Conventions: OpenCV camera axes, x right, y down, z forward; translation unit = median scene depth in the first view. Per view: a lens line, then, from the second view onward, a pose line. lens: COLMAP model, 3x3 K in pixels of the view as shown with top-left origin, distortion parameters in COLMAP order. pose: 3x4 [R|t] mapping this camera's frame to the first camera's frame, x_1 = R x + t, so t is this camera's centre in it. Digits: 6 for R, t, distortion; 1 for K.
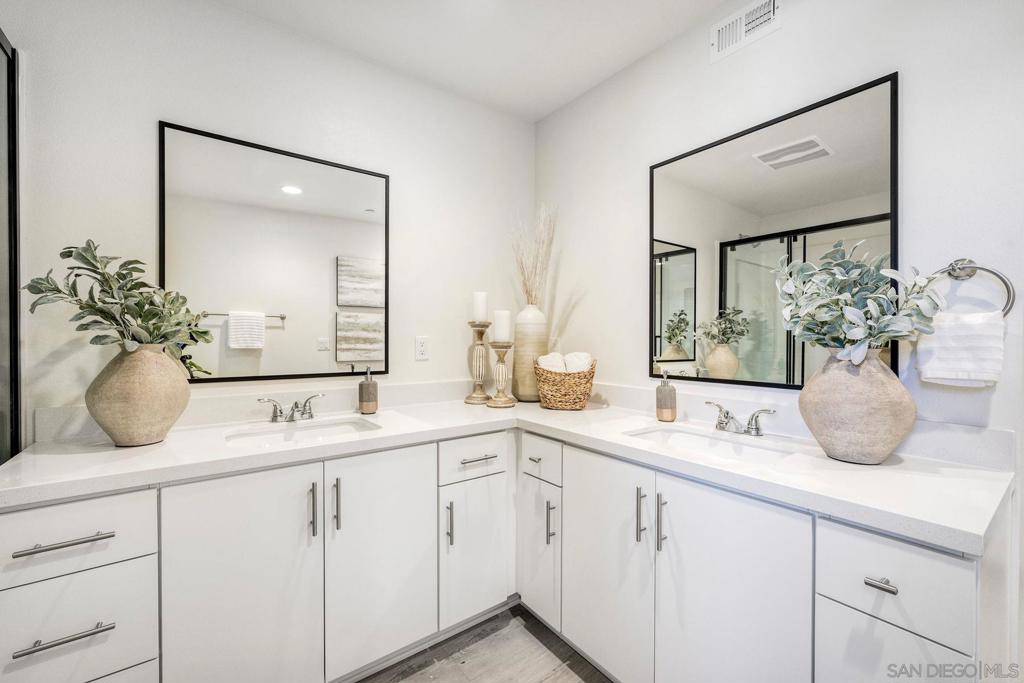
lens RADIAL K [[425.4, 0, 512.0], [0, 425.4, 341.5], [0, 0, 1]] dist [0.000553, -0.000239]
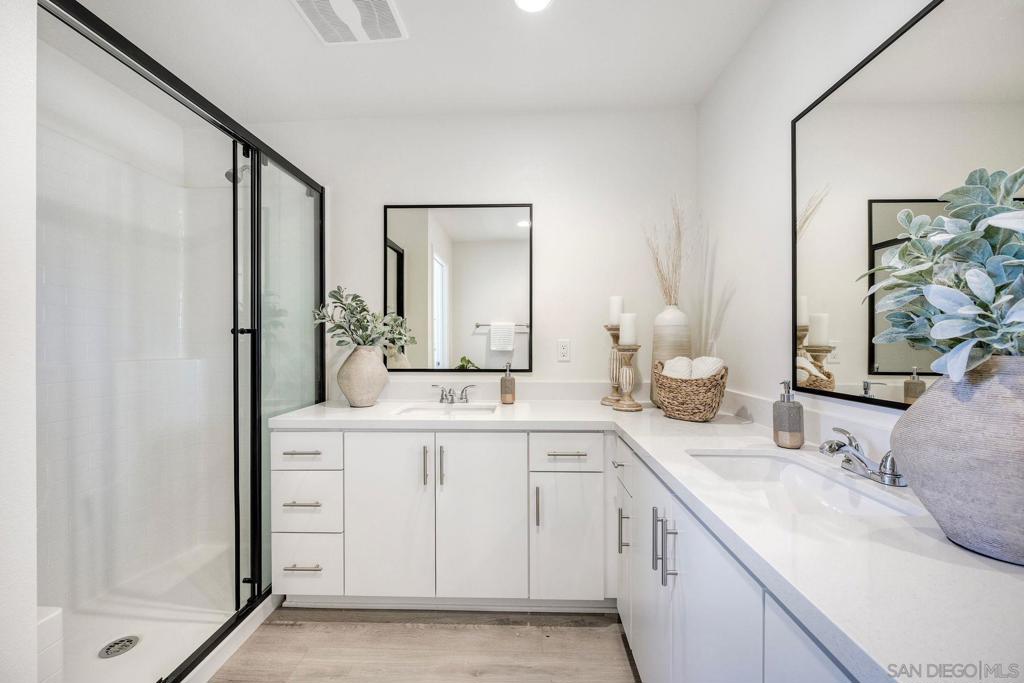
lens RADIAL K [[404.8, 0, 512.0], [0, 404.8, 341.5], [0, 0, 1]] dist [-0.002858, 0.000117]
pose [[0.776250, -0.005390, -0.630402, 0.434107], [-0.001288, 0.999948, -0.010136, 0.003181], [0.630424, 0.008680, 0.776202, 0.113510]]
